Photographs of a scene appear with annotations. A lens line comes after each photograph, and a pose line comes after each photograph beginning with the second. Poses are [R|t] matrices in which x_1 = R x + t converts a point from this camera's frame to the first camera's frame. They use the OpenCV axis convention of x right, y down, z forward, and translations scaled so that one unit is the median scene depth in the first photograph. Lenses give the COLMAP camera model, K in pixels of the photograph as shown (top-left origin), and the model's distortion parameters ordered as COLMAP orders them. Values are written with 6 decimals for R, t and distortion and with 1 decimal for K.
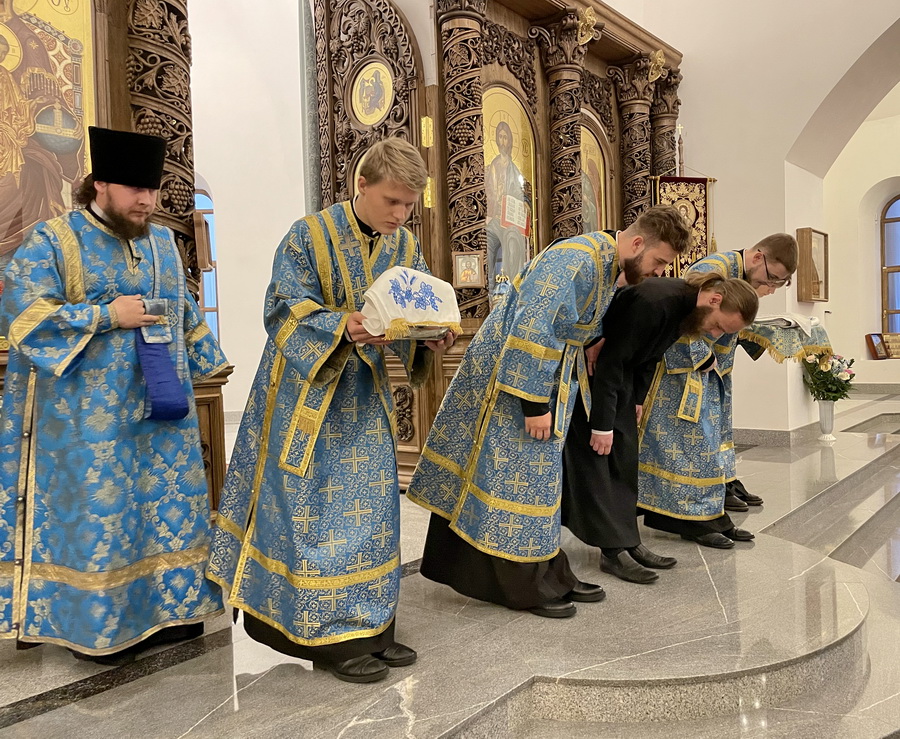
lens RADIAL K [[760.6, 0, 508.5], [0, 760.6, 365.2], [0, 0, 1]] dist [0.097150, -0.127788]
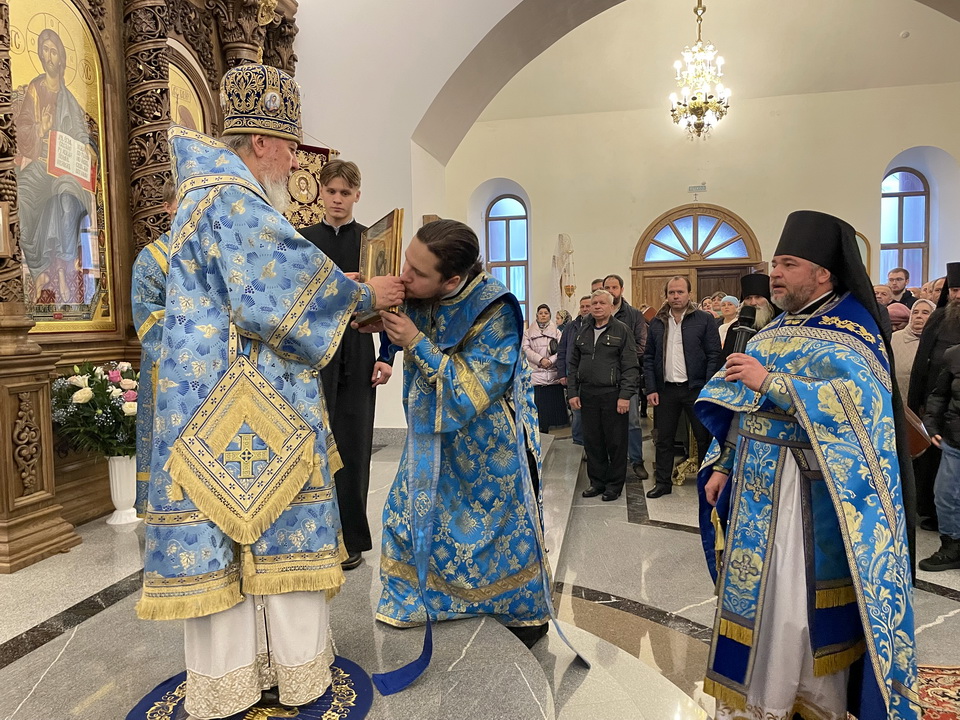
lens RADIAL K [[726.7, 0, 472.4], [0, 726.7, 365.1], [0, 0, 1]] dist [0.086436, -0.118072]
pose [[0.900887, -0.014568, 0.433808, 0.046875], [0.003678, 0.999657, 0.025932, -0.019461], [-0.434037, -0.021766, 0.900632, 0.204528]]
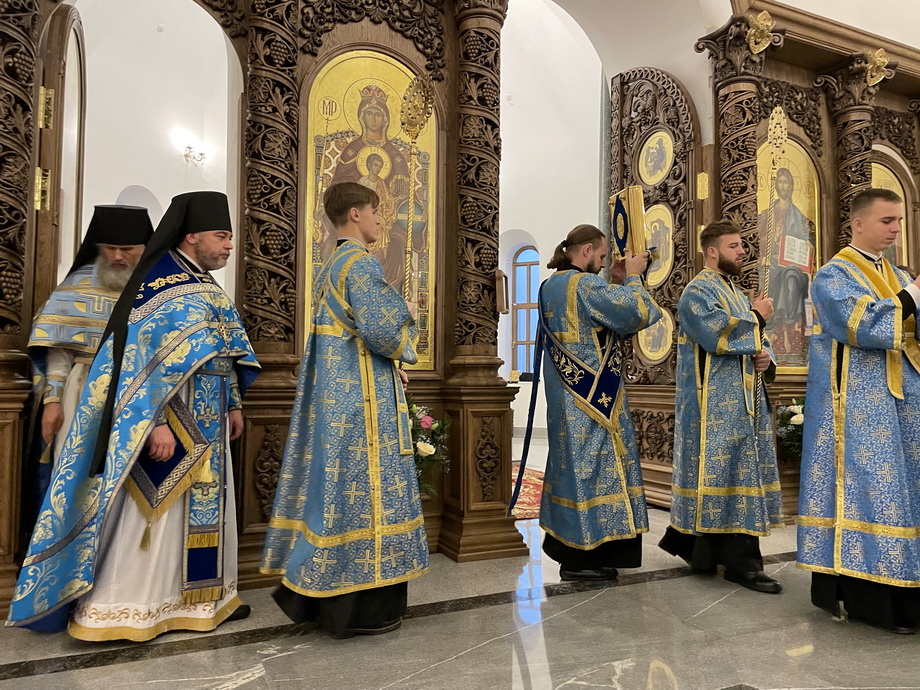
lens RADIAL K [[696.4, 0, 467.3], [0, 696.4, 337.8], [0, 0, 1]] dist [0.086436, -0.118072]
pose [[0.884925, 0.007259, -0.465677, 0.064085], [-0.044310, 0.996655, -0.068666, 0.001532], [0.463621, 0.081398, 0.882287, -0.040598]]
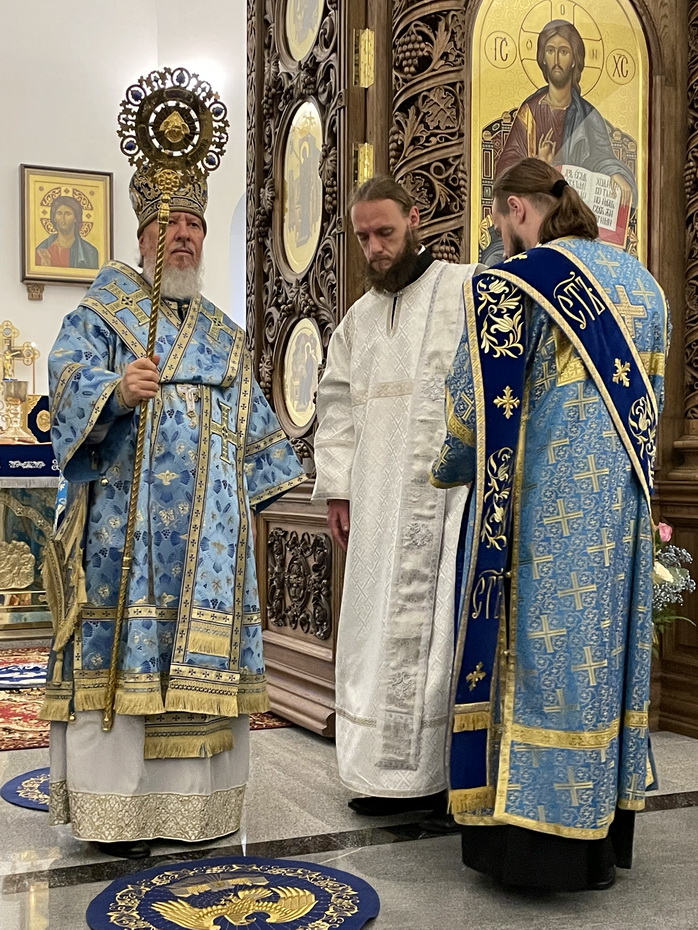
lens RADIAL K [[1299.2, 0, 341.1], [0, 1299.2, 470.5], [0, 0, 1]] dist [0.071987, 0.000000]
pose [[0.871307, 0.029857, -0.489830, 0.304682], [-0.039920, 0.999152, -0.010108, -0.009374], [0.489113, 0.028362, 0.871759, 0.196609]]
